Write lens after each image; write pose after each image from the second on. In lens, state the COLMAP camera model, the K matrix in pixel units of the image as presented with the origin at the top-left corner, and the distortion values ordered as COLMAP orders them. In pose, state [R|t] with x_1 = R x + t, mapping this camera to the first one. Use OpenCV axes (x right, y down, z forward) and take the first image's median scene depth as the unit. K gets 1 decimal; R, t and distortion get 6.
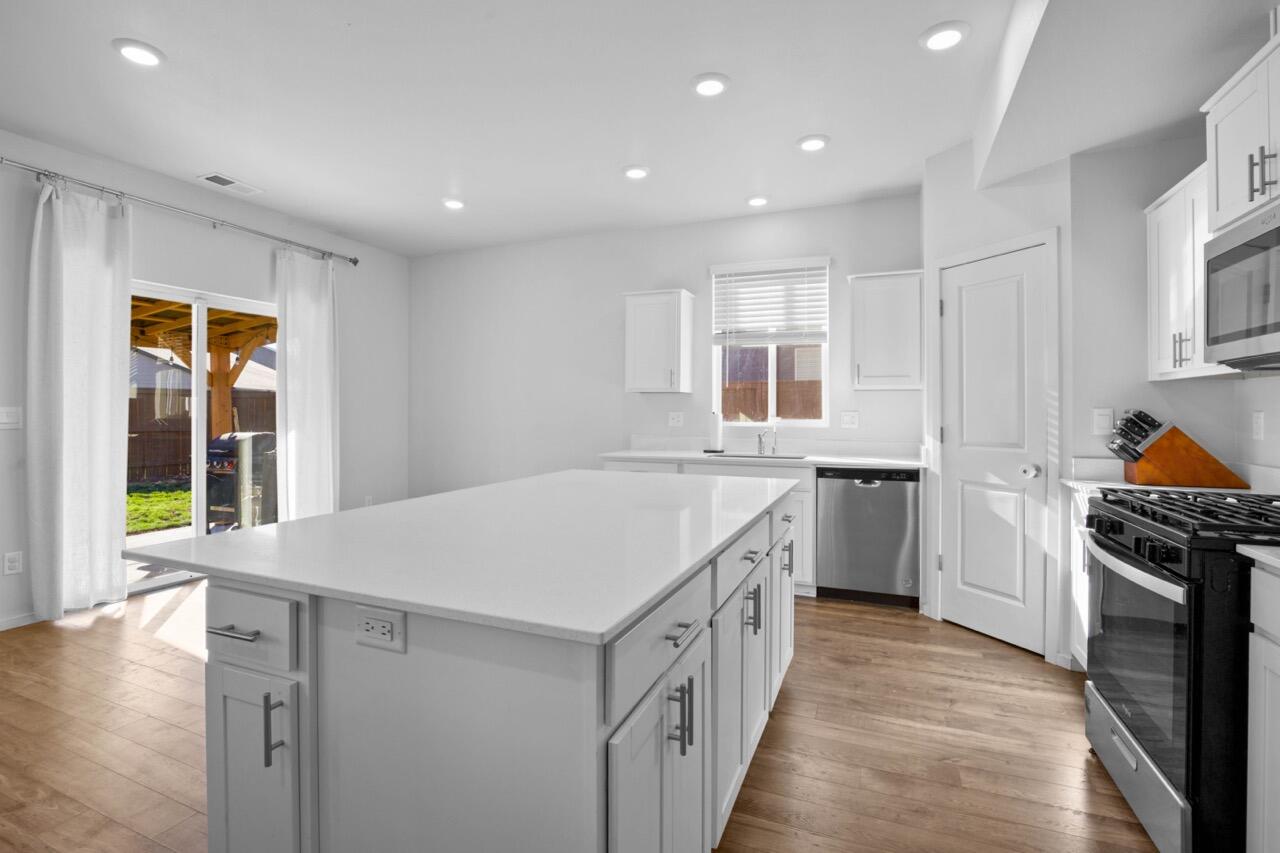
lens RADIAL K [[601.7, 0, 637.6], [0, 601.7, 419.0], [0, 0, 1]] dist [-0.037792, 0.004889]
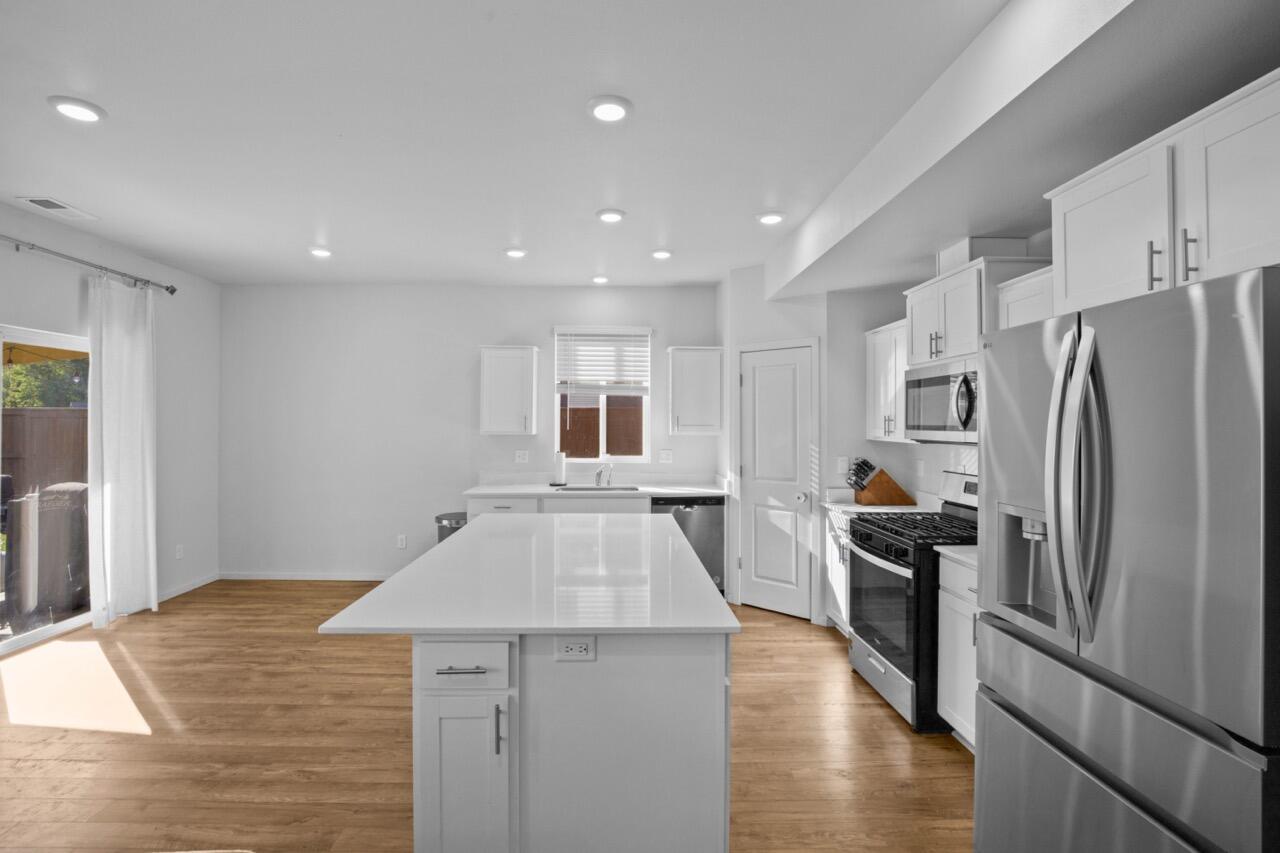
lens RADIAL K [[601.7, 0, 636.0], [0, 601.7, 425.5], [0, 0, 1]] dist [-0.037792, 0.004889]
pose [[0.906926, -0.000720, 0.421290, -0.353178], [0.001553, 0.999997, -0.001634, -0.091358], [-0.421288, 0.002136, 0.906924, -0.197560]]
